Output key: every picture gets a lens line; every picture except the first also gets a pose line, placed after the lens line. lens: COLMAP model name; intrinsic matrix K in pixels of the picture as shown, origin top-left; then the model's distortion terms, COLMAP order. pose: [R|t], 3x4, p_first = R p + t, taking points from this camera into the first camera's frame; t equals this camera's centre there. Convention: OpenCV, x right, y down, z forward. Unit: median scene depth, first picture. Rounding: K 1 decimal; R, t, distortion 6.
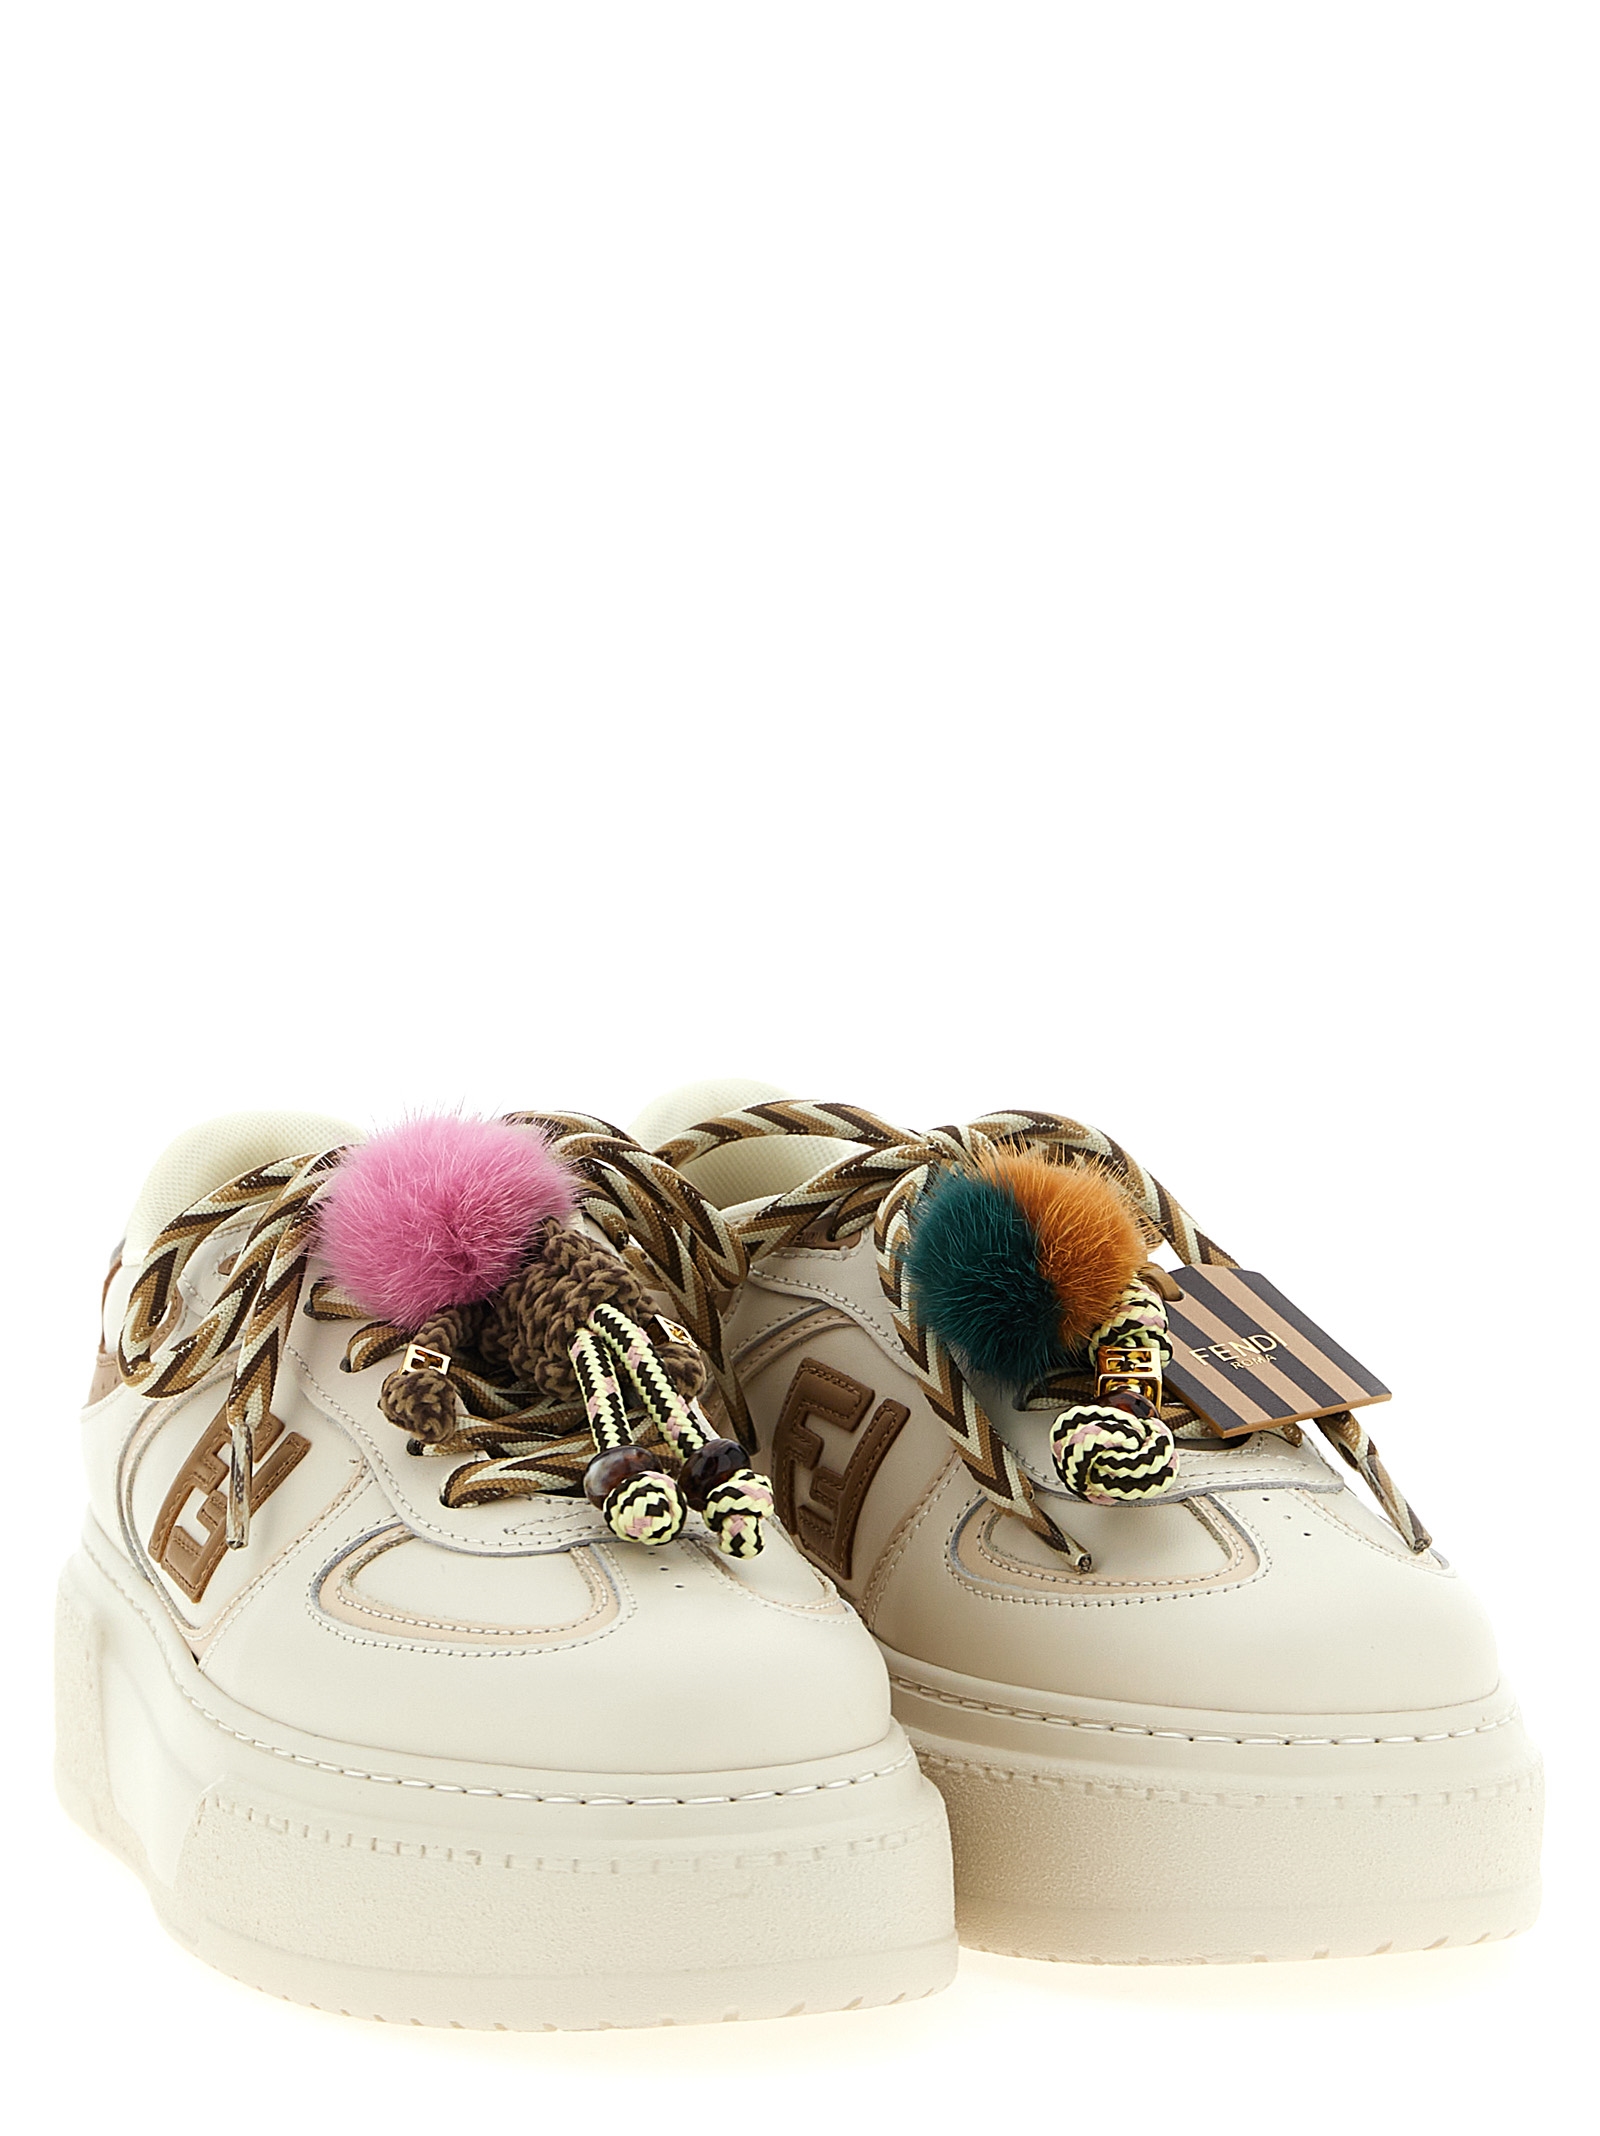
lens RADIAL K [[4901.2, 0, 800.3], [0, 4901.2, 1056.8], [0, 0, 1]] dist [-0.046622, 0.000000]
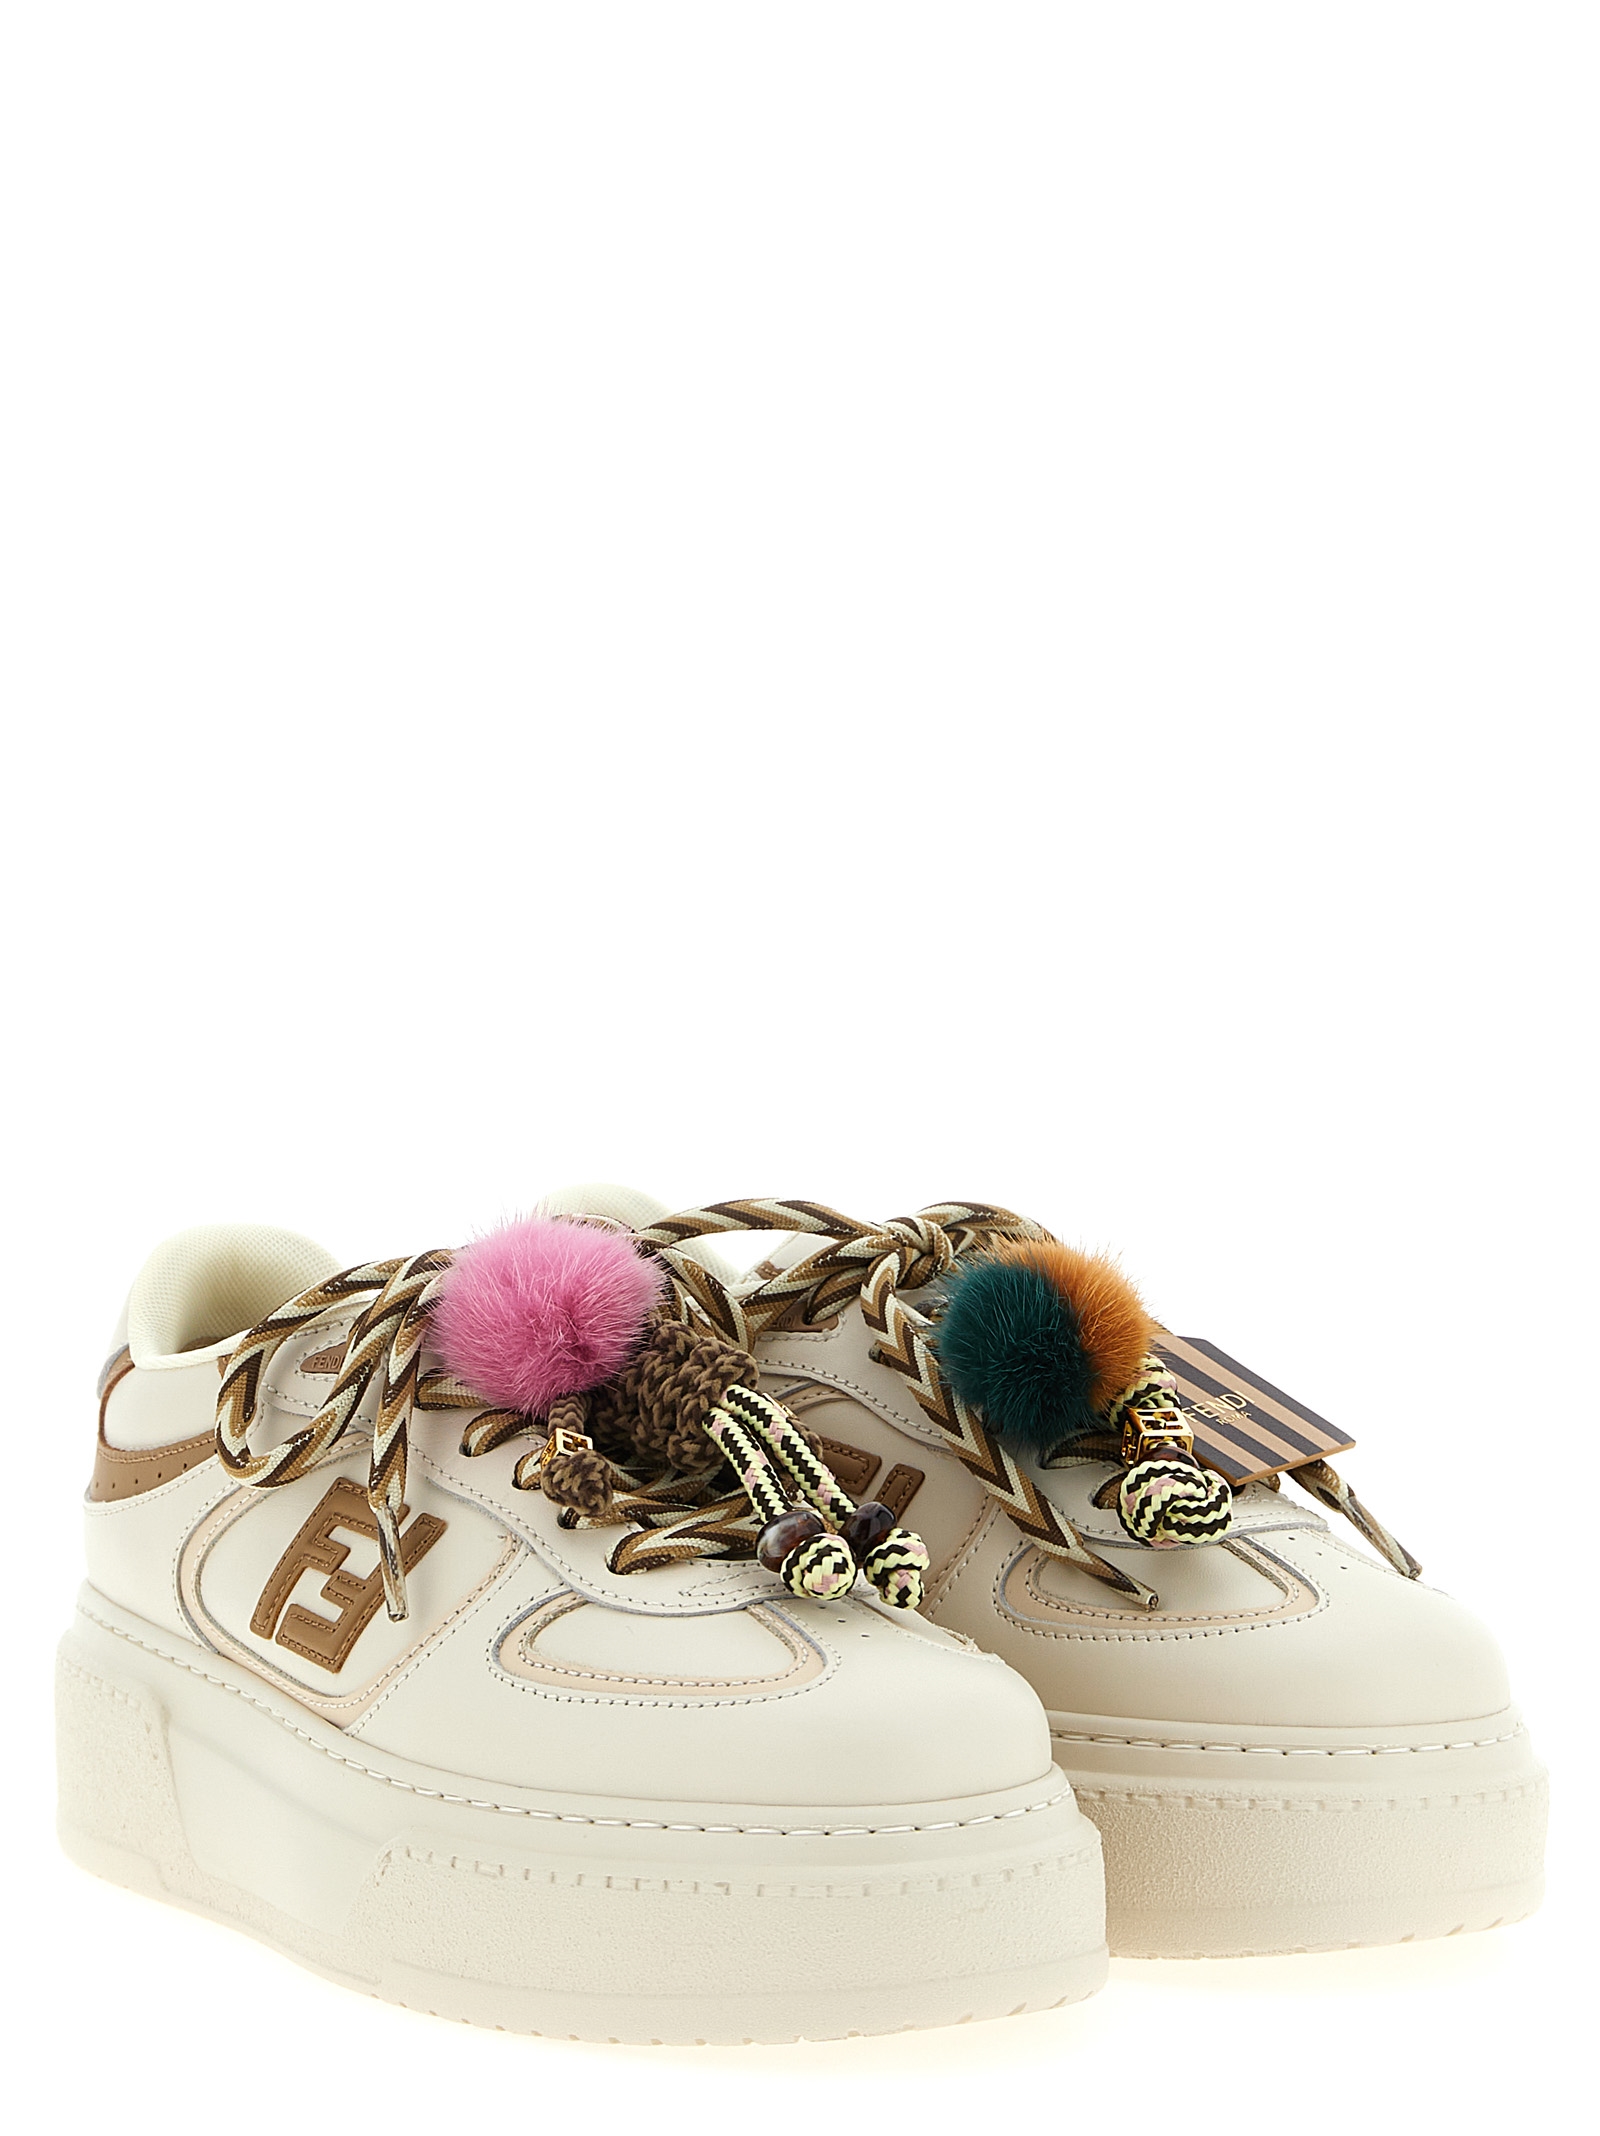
lens RADIAL K [[4449.7, 0, 802.0], [0, 4449.7, 1080.1], [0, 0, 1]] dist [-0.070413, 0.000000]
pose [[0.991254, -0.026379, 0.129303, -0.149089], [0.028774, 0.999447, -0.016689, -0.001077], [-0.128792, 0.020264, 0.991465, 0.002154]]
